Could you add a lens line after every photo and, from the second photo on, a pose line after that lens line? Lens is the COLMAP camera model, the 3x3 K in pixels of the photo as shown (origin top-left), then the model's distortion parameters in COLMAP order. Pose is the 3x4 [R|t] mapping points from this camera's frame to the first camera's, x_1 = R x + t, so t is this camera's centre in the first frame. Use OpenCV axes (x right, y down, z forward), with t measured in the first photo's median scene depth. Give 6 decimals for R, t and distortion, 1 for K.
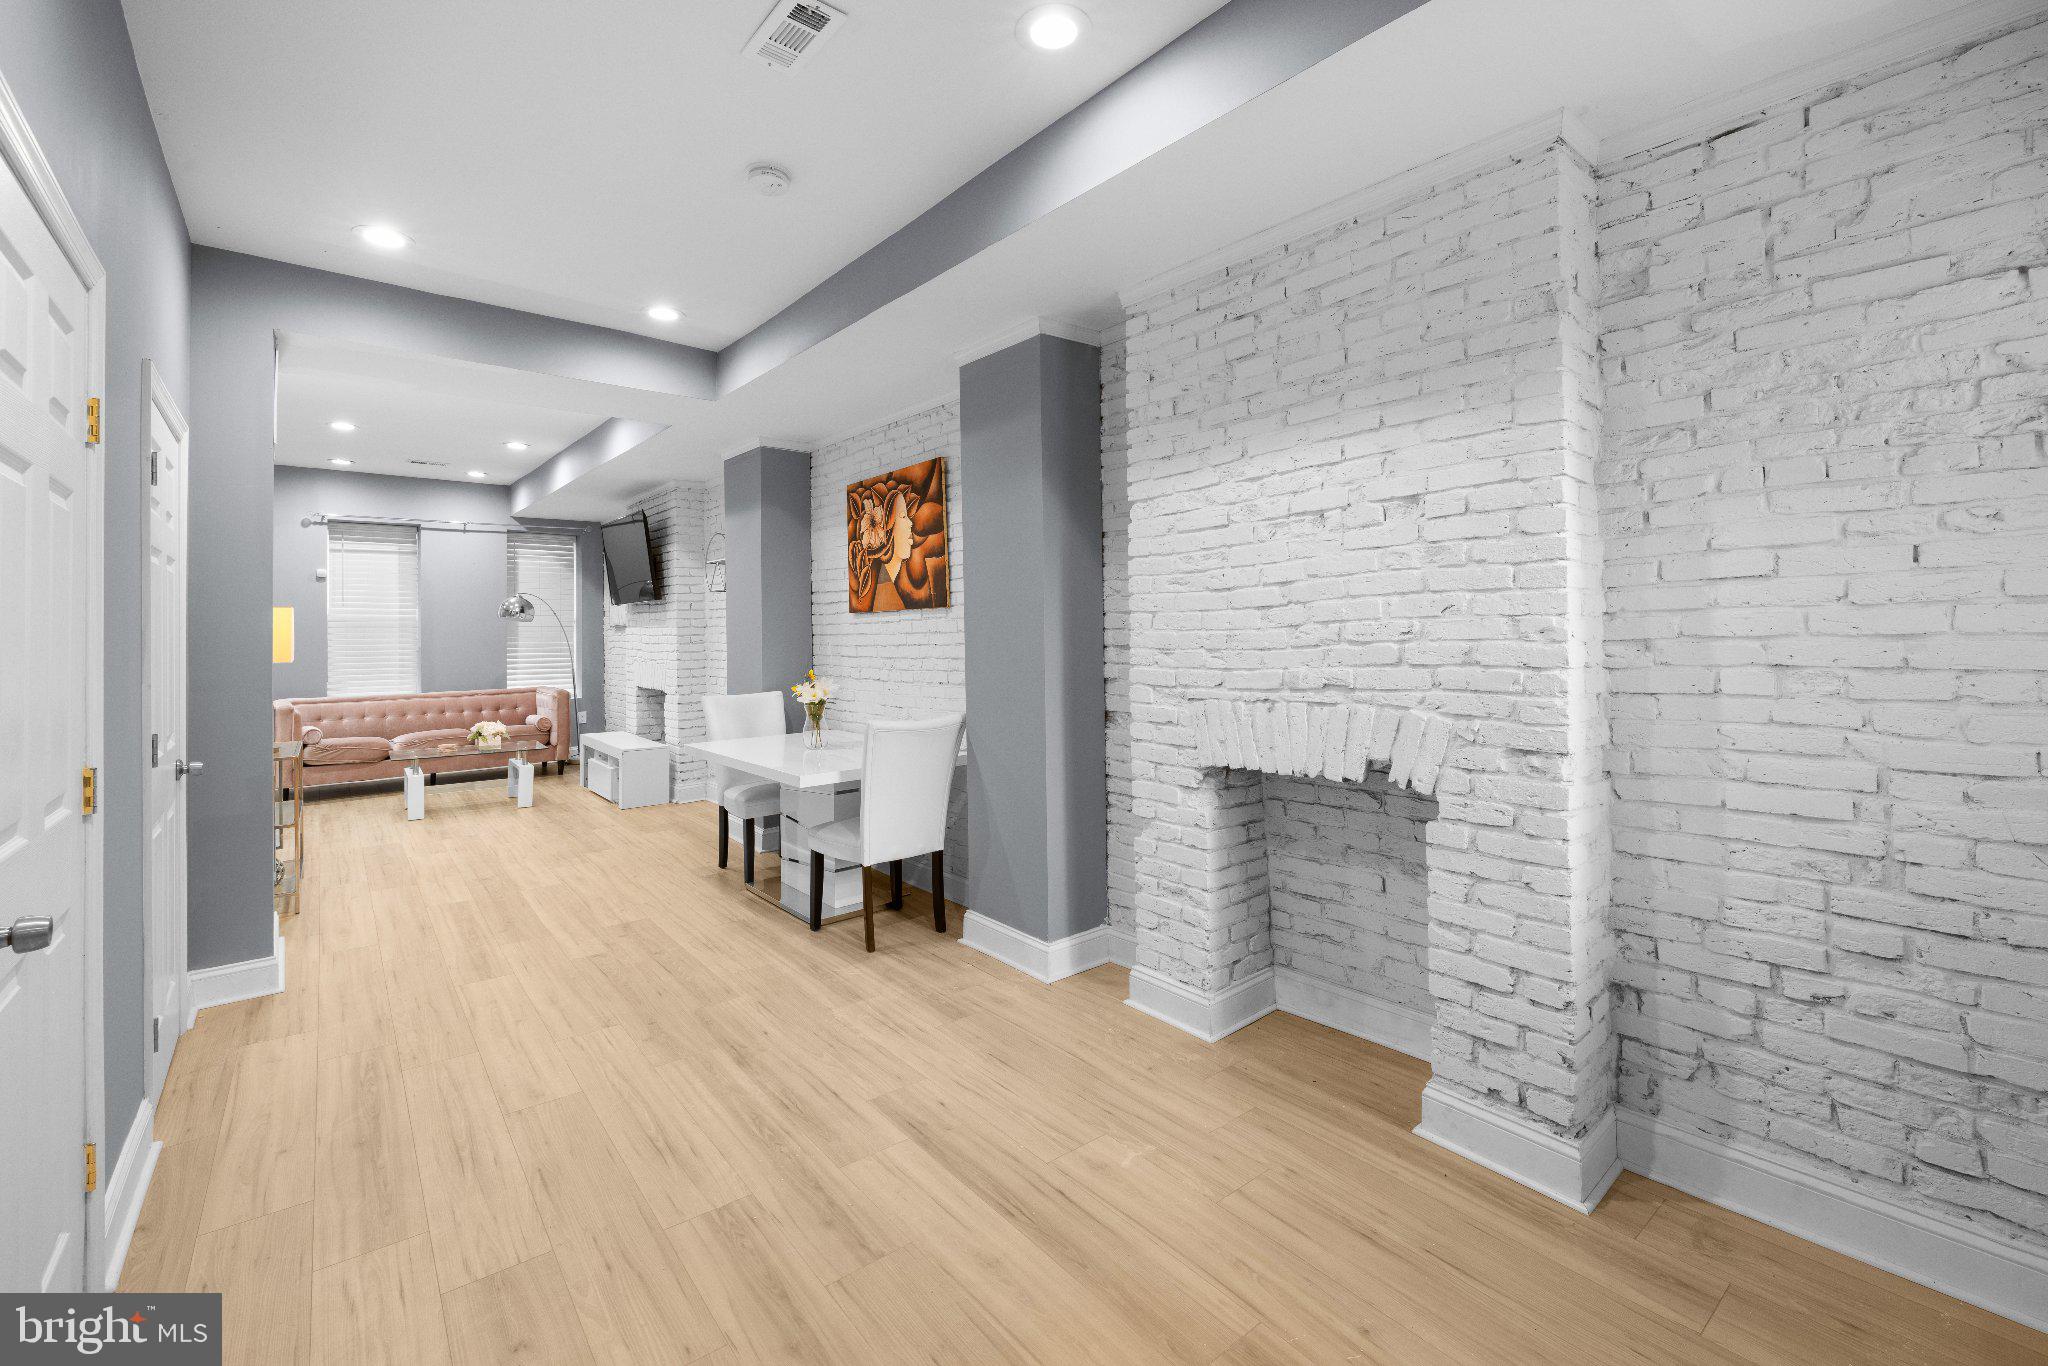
lens RADIAL K [[859.3, 0, 1032.4], [0, 859.3, 623.5], [0, 0, 1]] dist [0.000859, 0.000144]
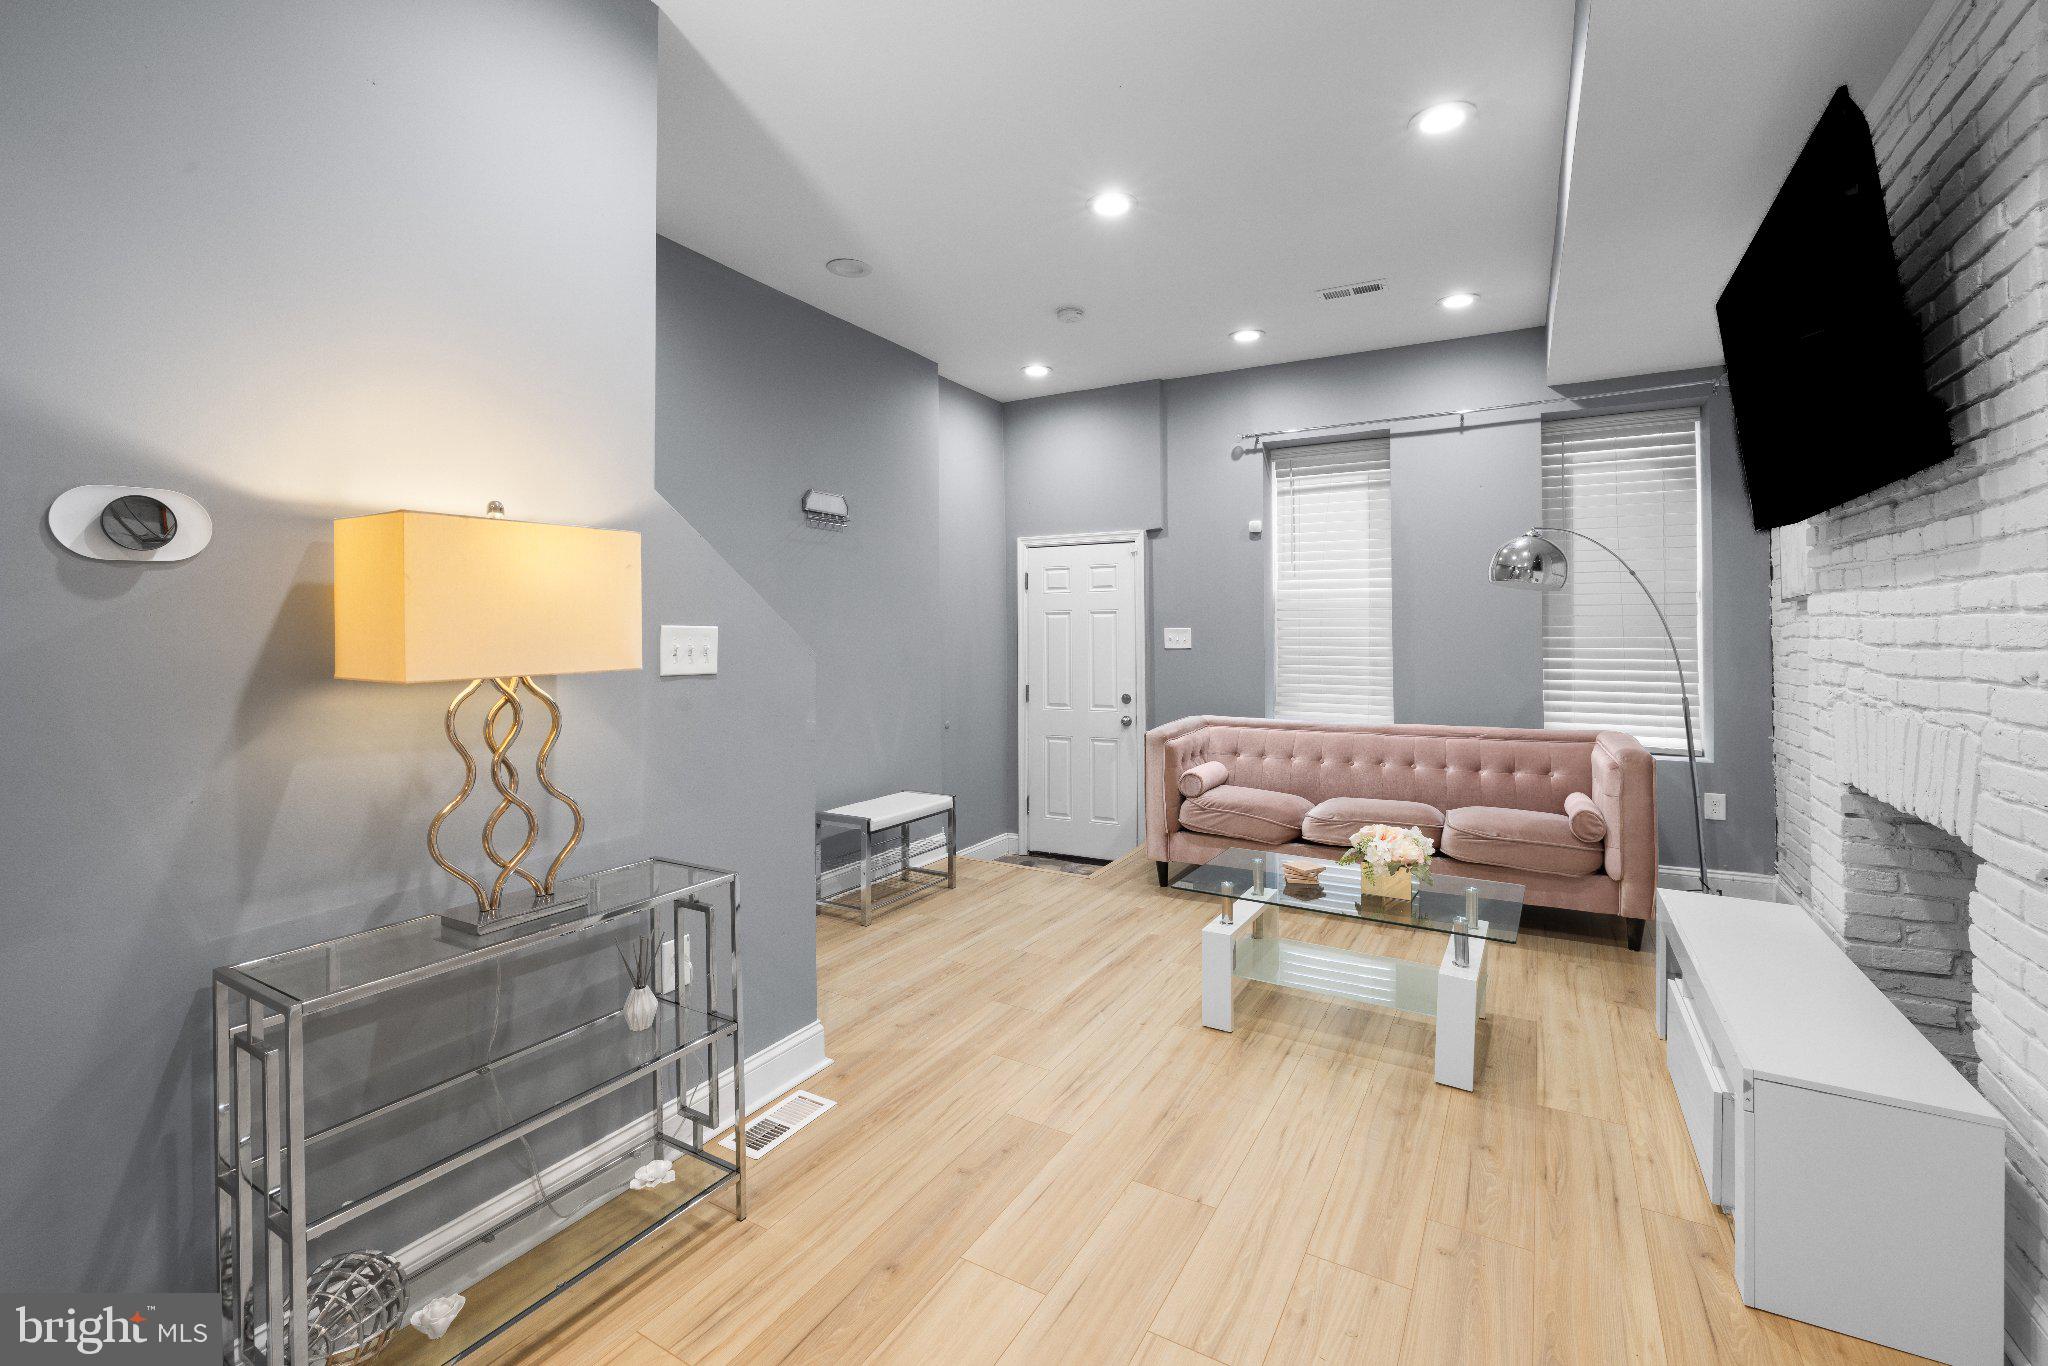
lens RADIAL K [[859.3, 0, 1043.4], [0, 859.3, 629.6], [0, 0, 1]] dist [0.000859, 0.000144]
pose [[0.345798, 0.001937, -0.938307, -0.255754], [0.005573, 0.999976, 0.004119, 0.015054], [0.938293, -0.006654, 0.345779, 0.589970]]
